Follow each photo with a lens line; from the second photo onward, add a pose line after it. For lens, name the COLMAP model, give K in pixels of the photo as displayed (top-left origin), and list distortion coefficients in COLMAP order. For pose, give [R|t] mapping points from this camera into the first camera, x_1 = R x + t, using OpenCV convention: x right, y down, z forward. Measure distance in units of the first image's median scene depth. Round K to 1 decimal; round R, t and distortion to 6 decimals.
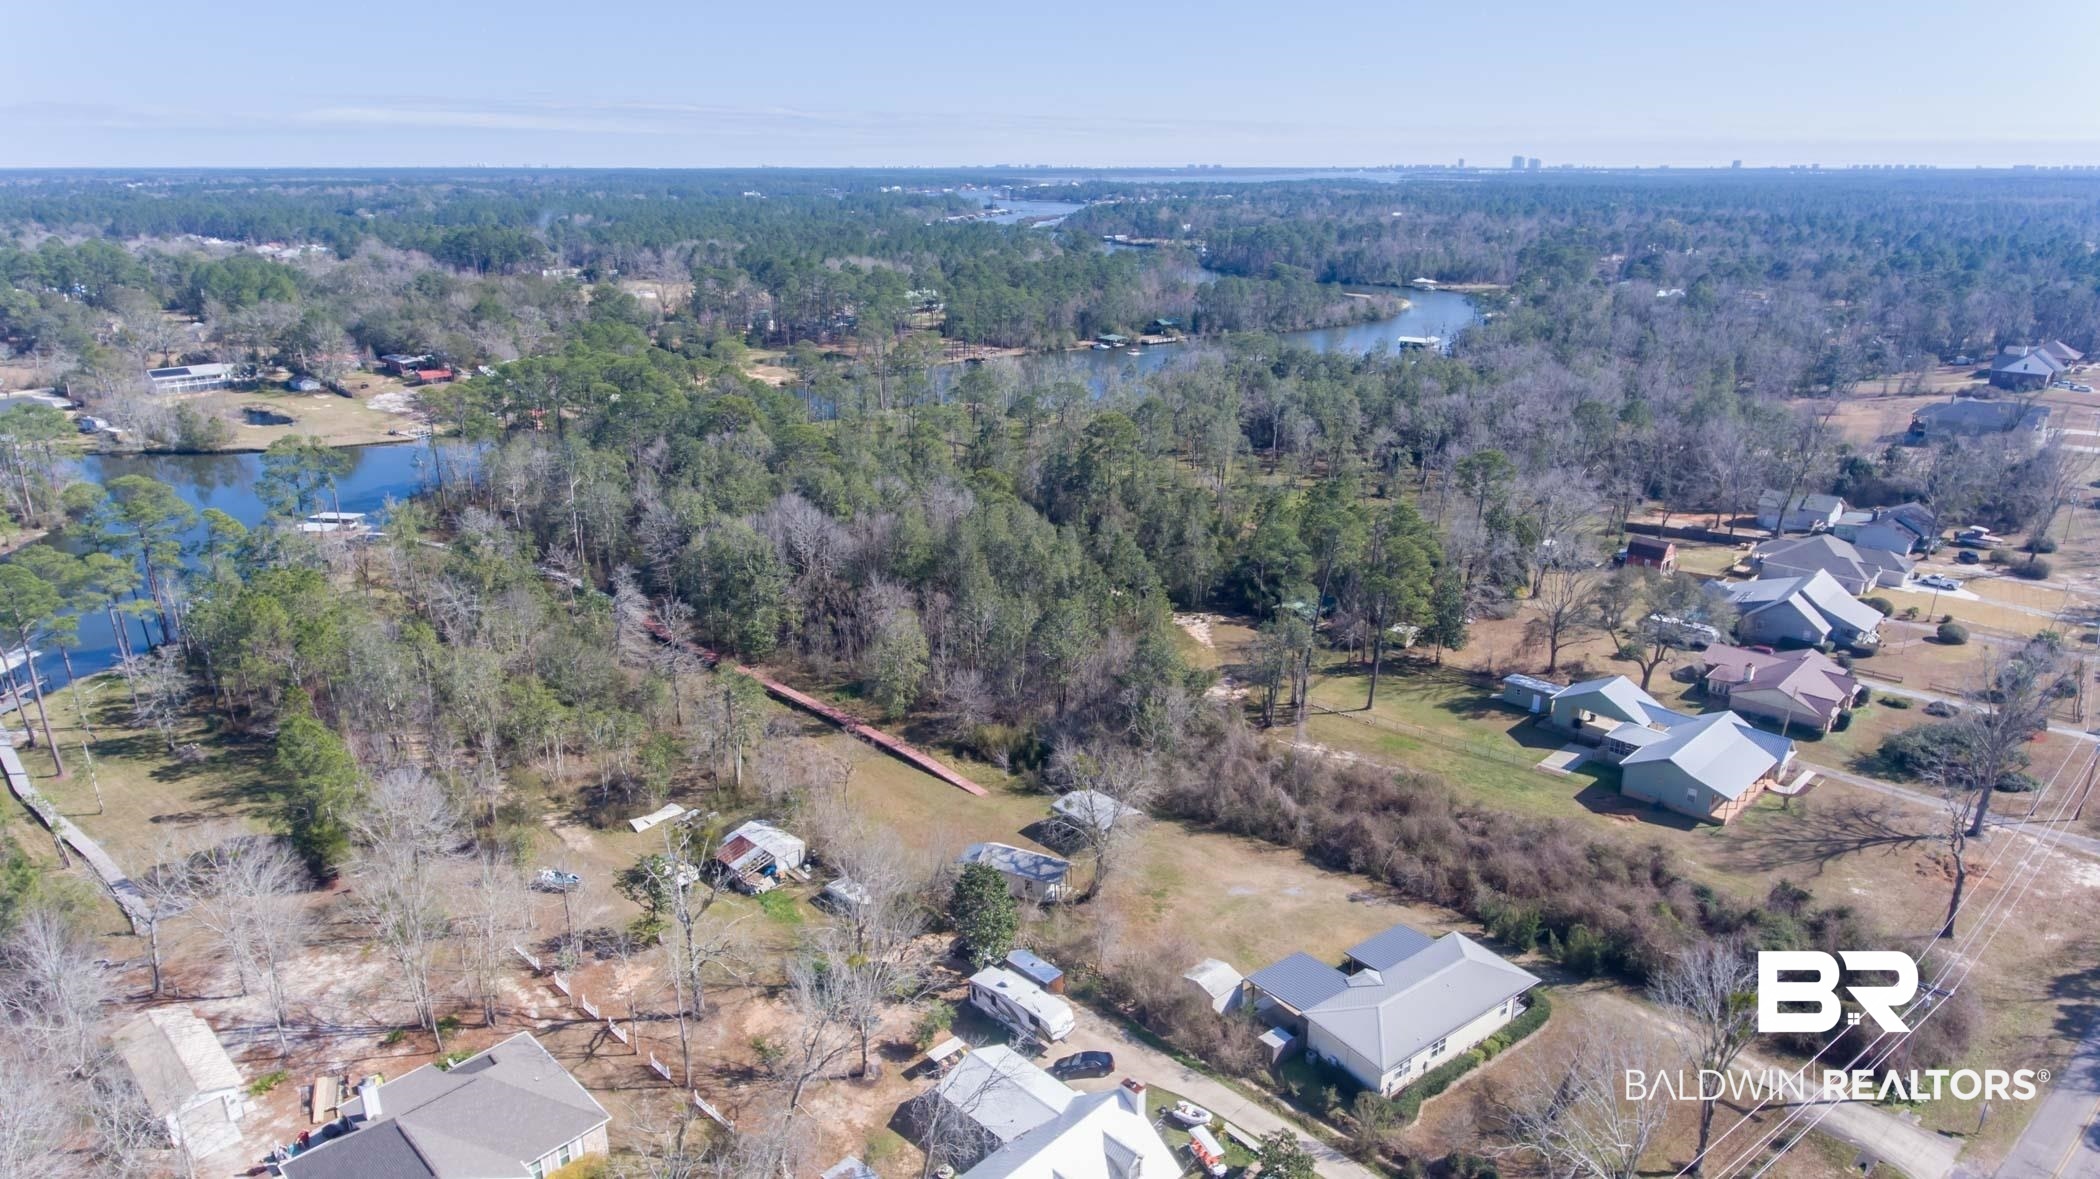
lens RADIAL K [[1267.9, 0, 1049.3], [0, 1267.9, 595.9], [0, 0, 1]] dist [-0.001690, 0.001136]
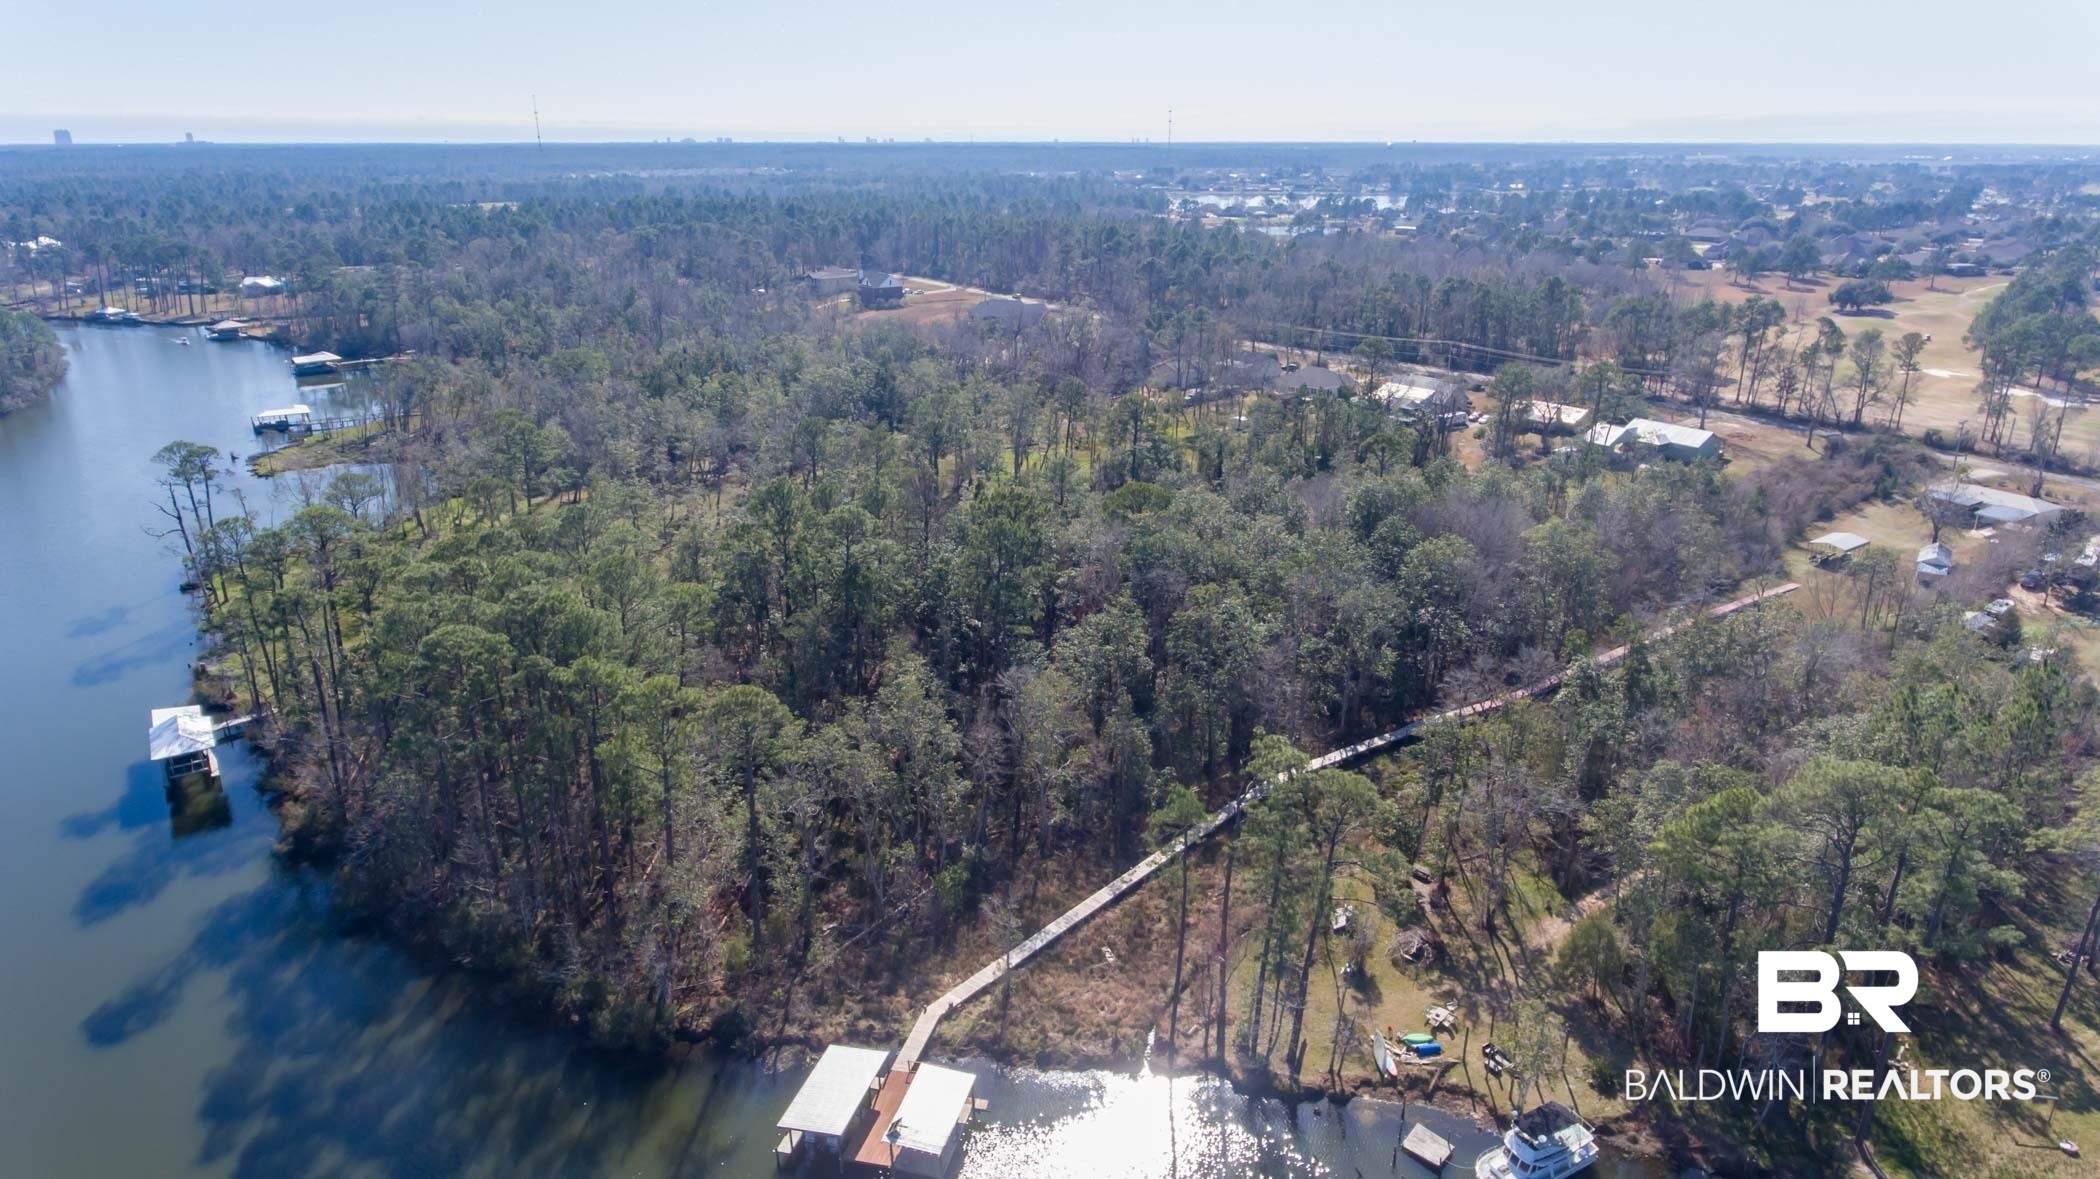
lens RADIAL K [[1281.9, 0, 1040.9], [0, 1281.9, 587.3], [0, 0, 1]] dist [0.000370, 0.001028]
pose [[0.149676, -0.326275, 0.933350, -0.857907], [0.319276, 0.909362, 0.266689, -0.276785], [-0.935767, 0.258080, 0.240281, 0.827670]]
